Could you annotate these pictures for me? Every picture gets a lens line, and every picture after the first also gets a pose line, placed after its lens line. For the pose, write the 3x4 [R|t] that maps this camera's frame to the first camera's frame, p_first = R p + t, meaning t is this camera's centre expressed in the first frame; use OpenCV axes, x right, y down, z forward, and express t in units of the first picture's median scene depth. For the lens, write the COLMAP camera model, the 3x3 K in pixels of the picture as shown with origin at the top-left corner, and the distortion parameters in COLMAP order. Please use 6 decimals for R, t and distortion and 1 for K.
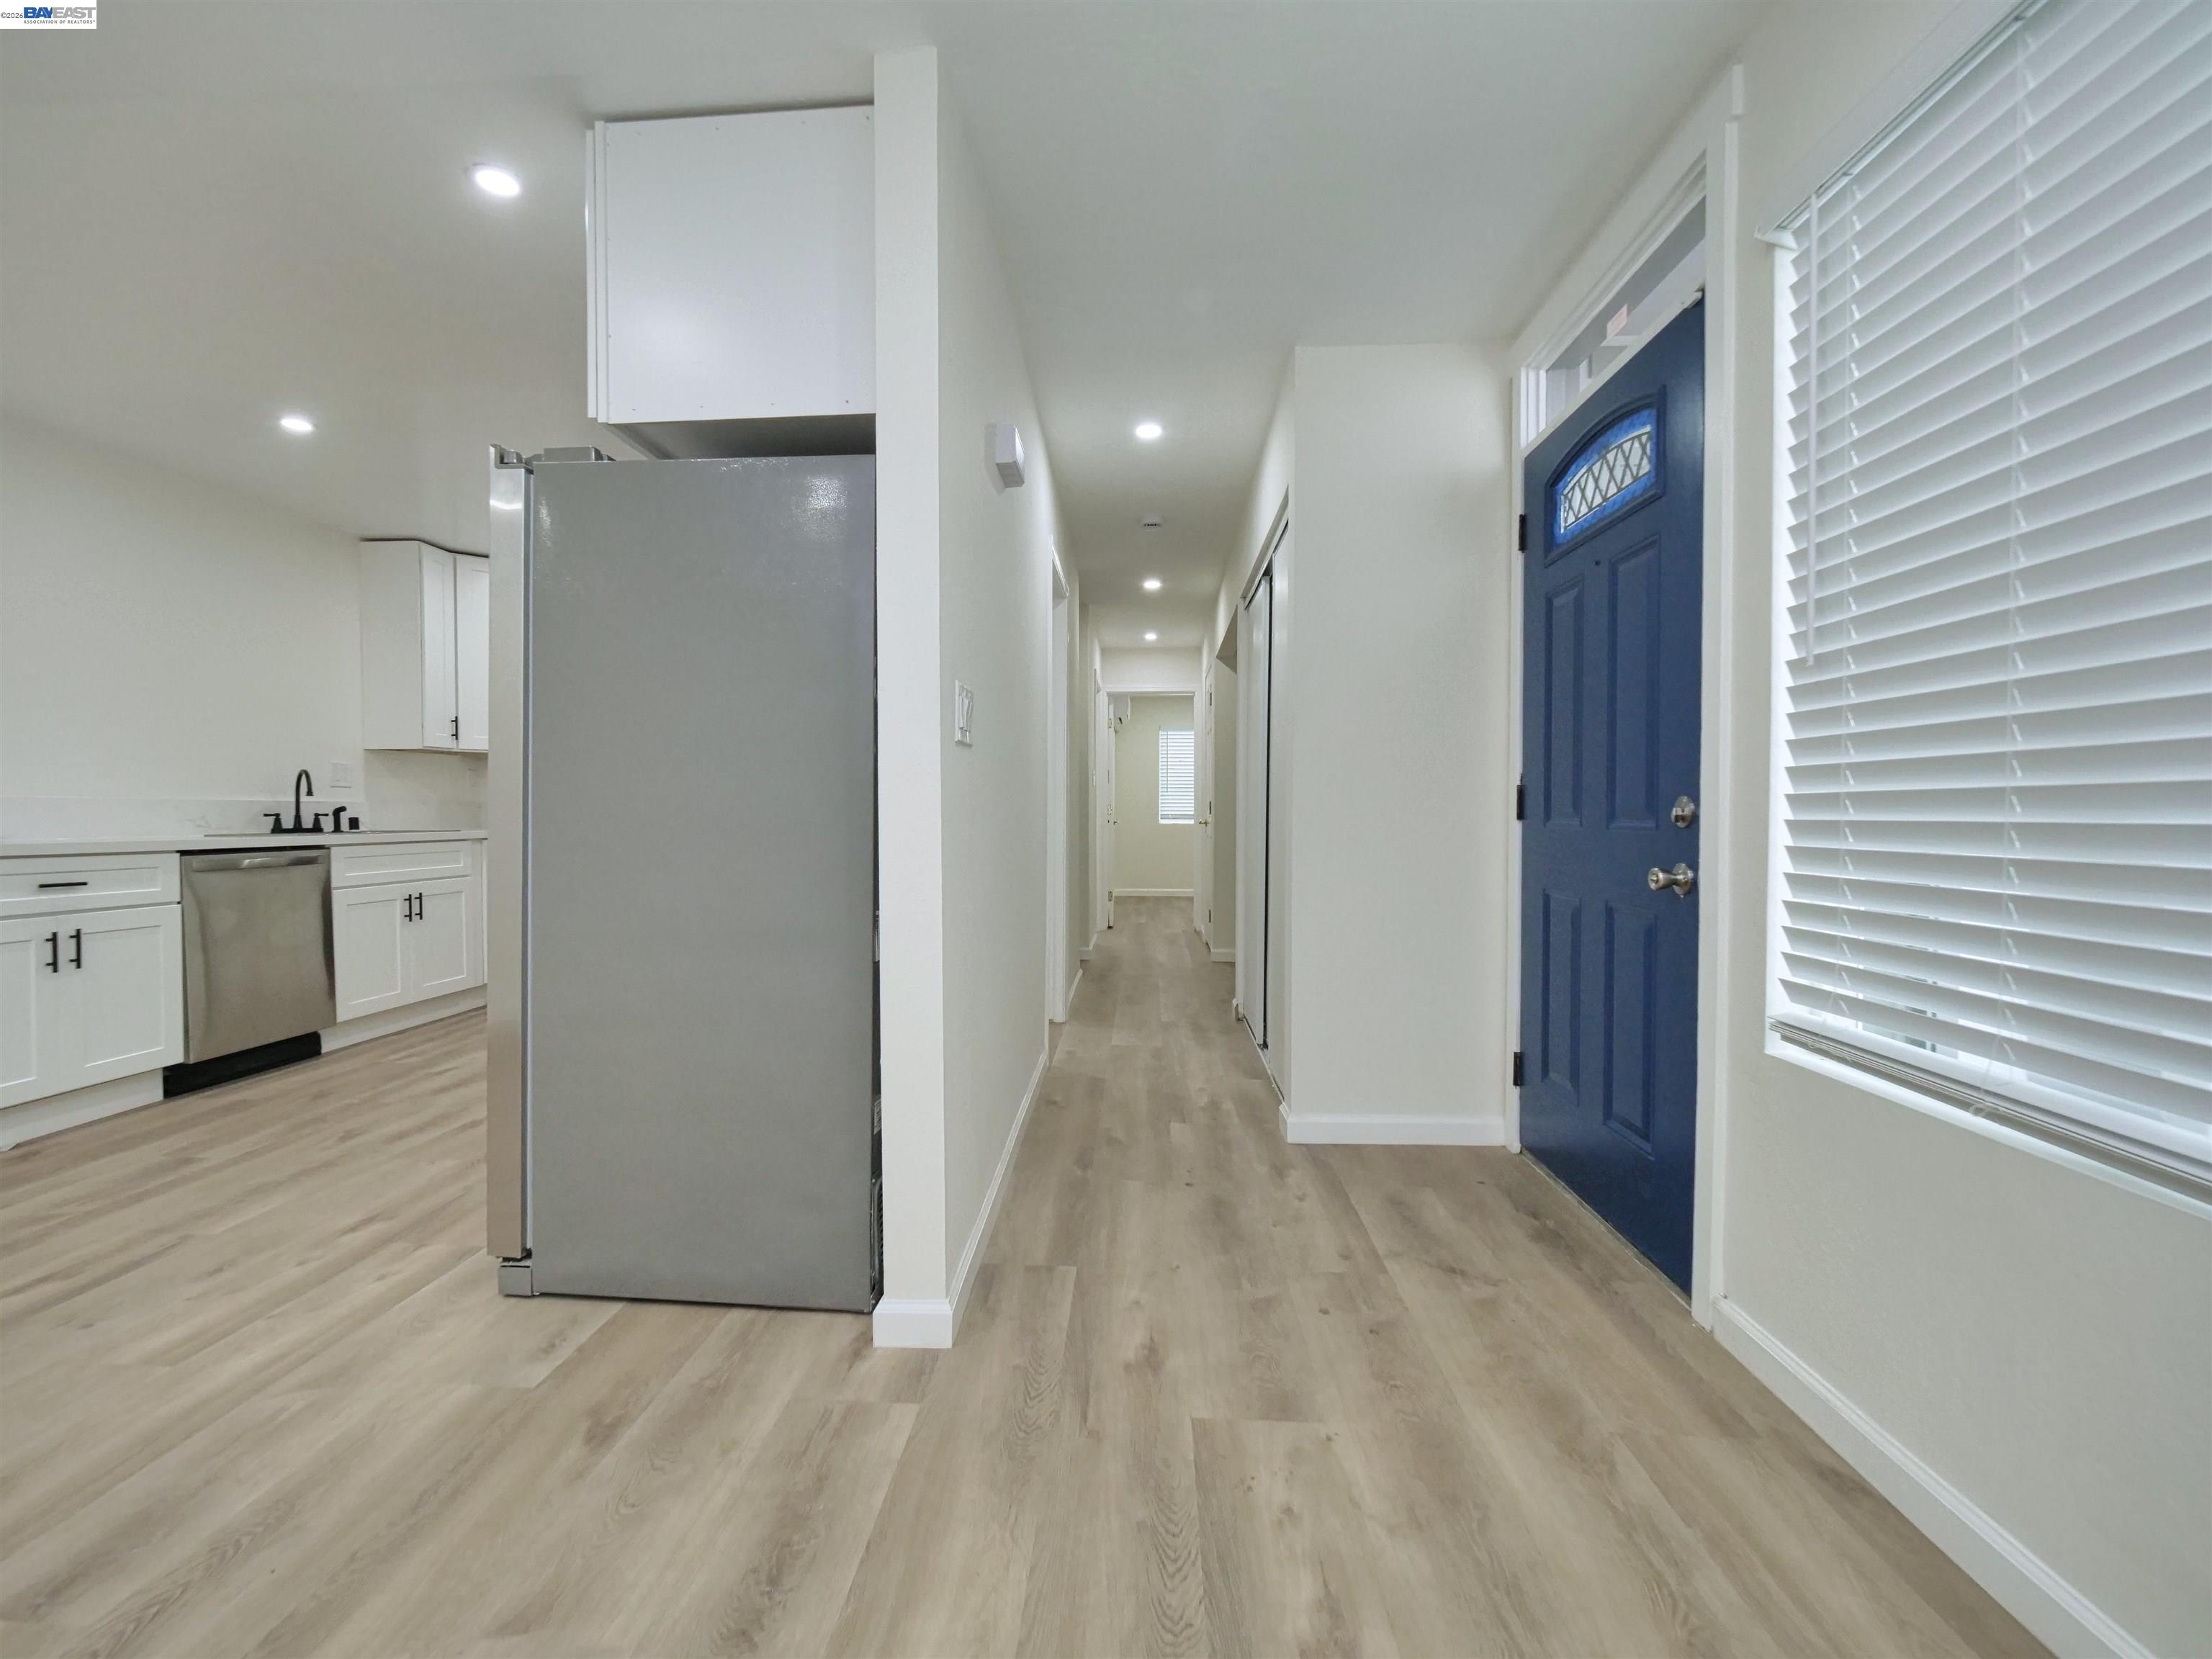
lens RADIAL K [[947.1, 0, 1081.7], [0, 947.1, 828.5], [0, 0, 1]] dist [-0.006483, 0.001141]
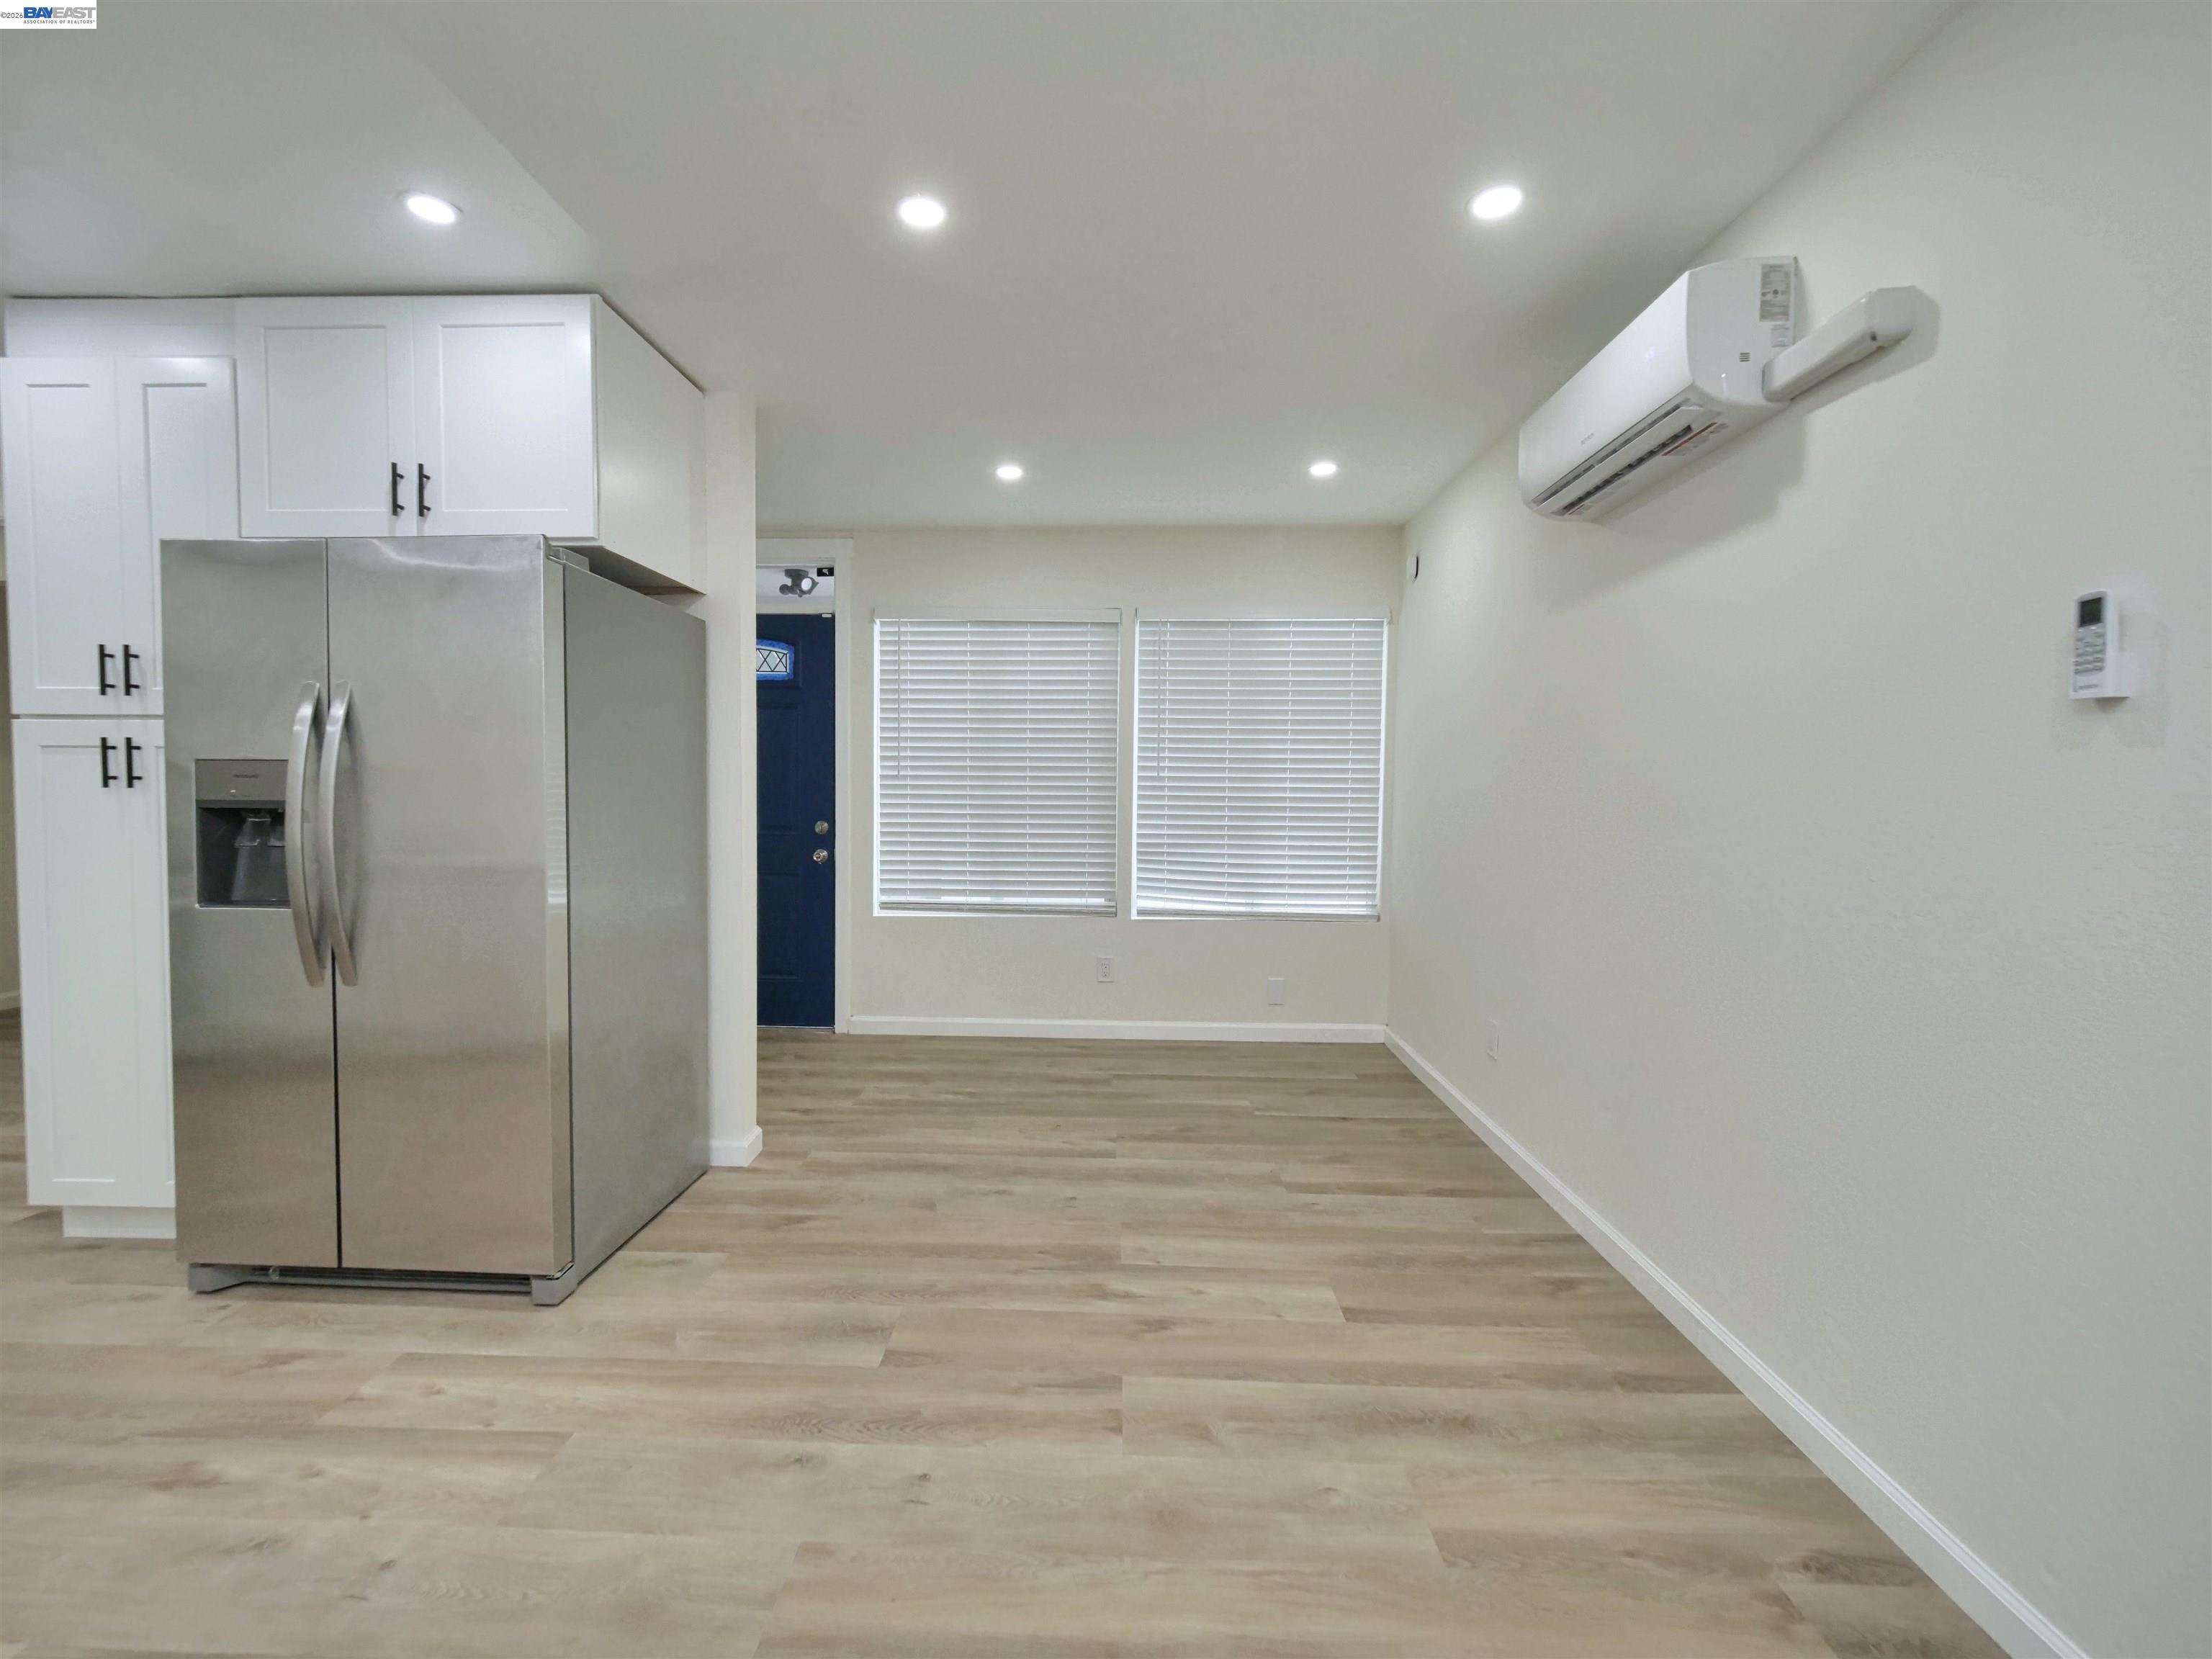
lens RADIAL K [[947.1, 0, 1082.7], [0, 947.1, 830.6], [0, 0, 1]] dist [-0.006483, 0.001141]
pose [[-0.034349, -0.045611, 0.998369, -1.586821], [0.006709, 0.998925, 0.045867, -0.104290], [-0.999387, 0.008273, -0.034006, 0.379234]]
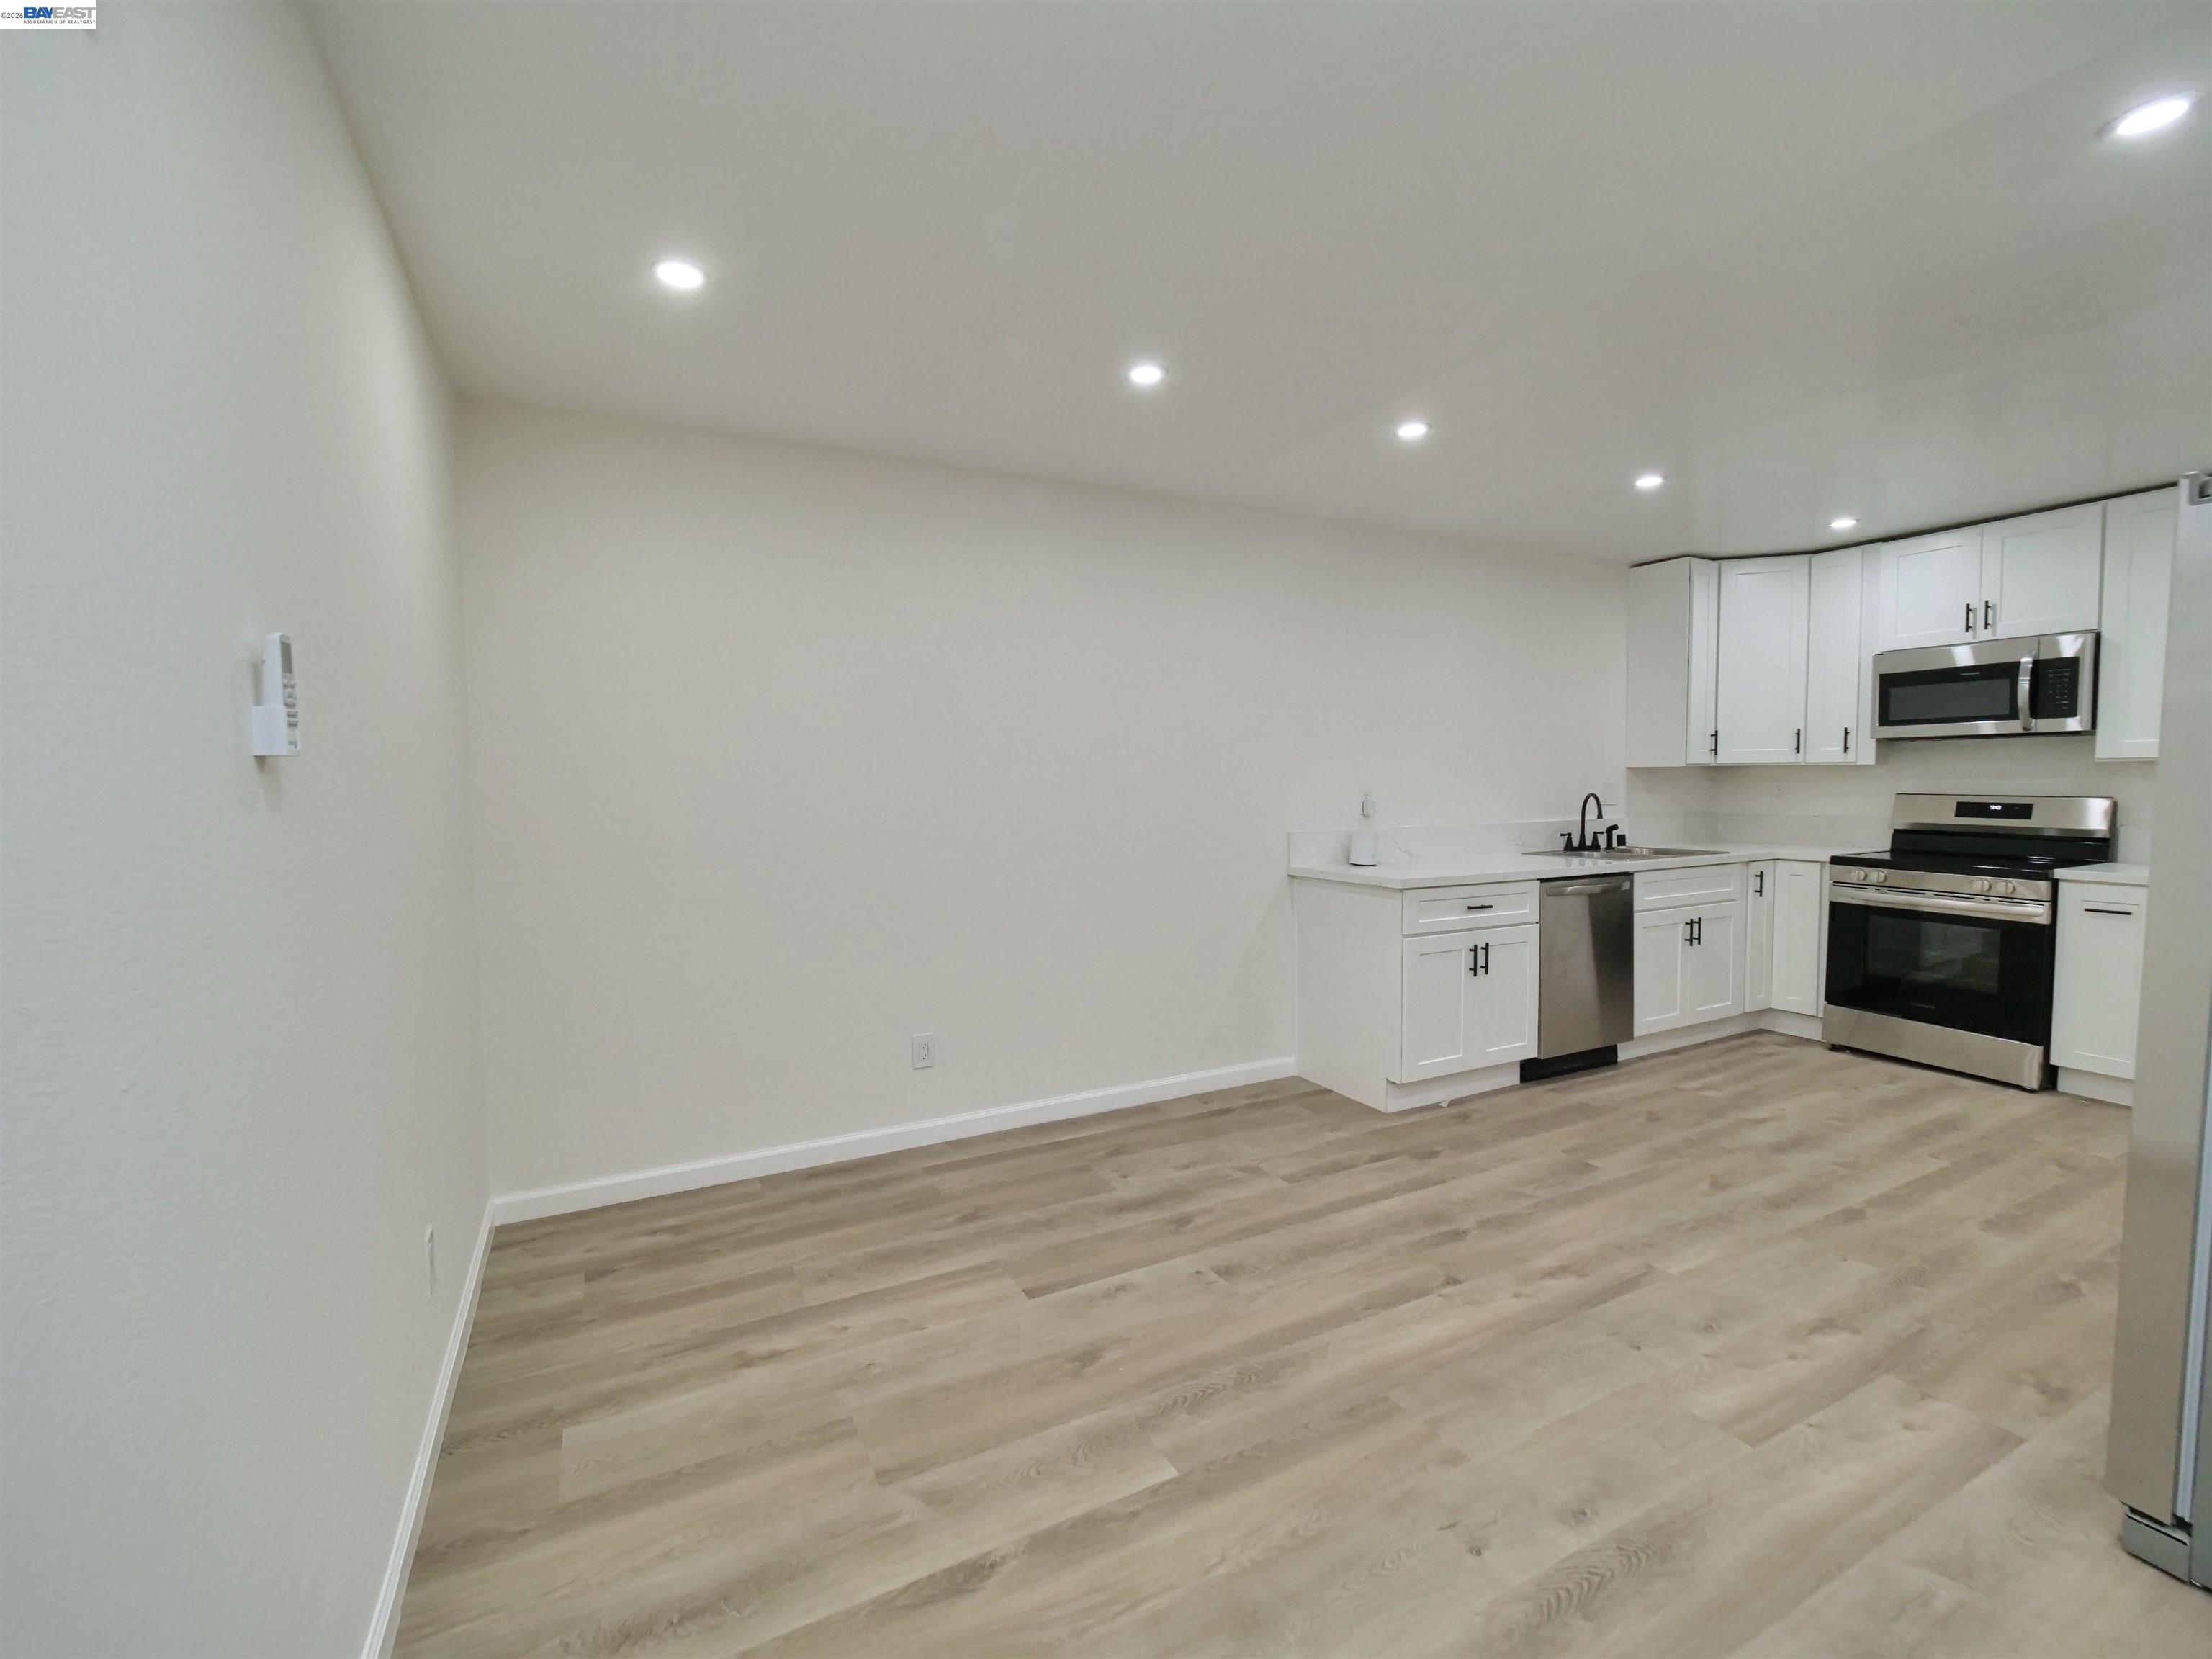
lens RADIAL K [[947.1, 0, 1078.5], [0, 947.1, 828.2], [0, 0, 1]] dist [-0.006483, 0.001141]
pose [[0.511710, 0.042858, -0.858089, -0.375996], [-0.006678, 0.998923, 0.045910, -0.139567], [0.859132, -0.017763, 0.511445, -0.153100]]
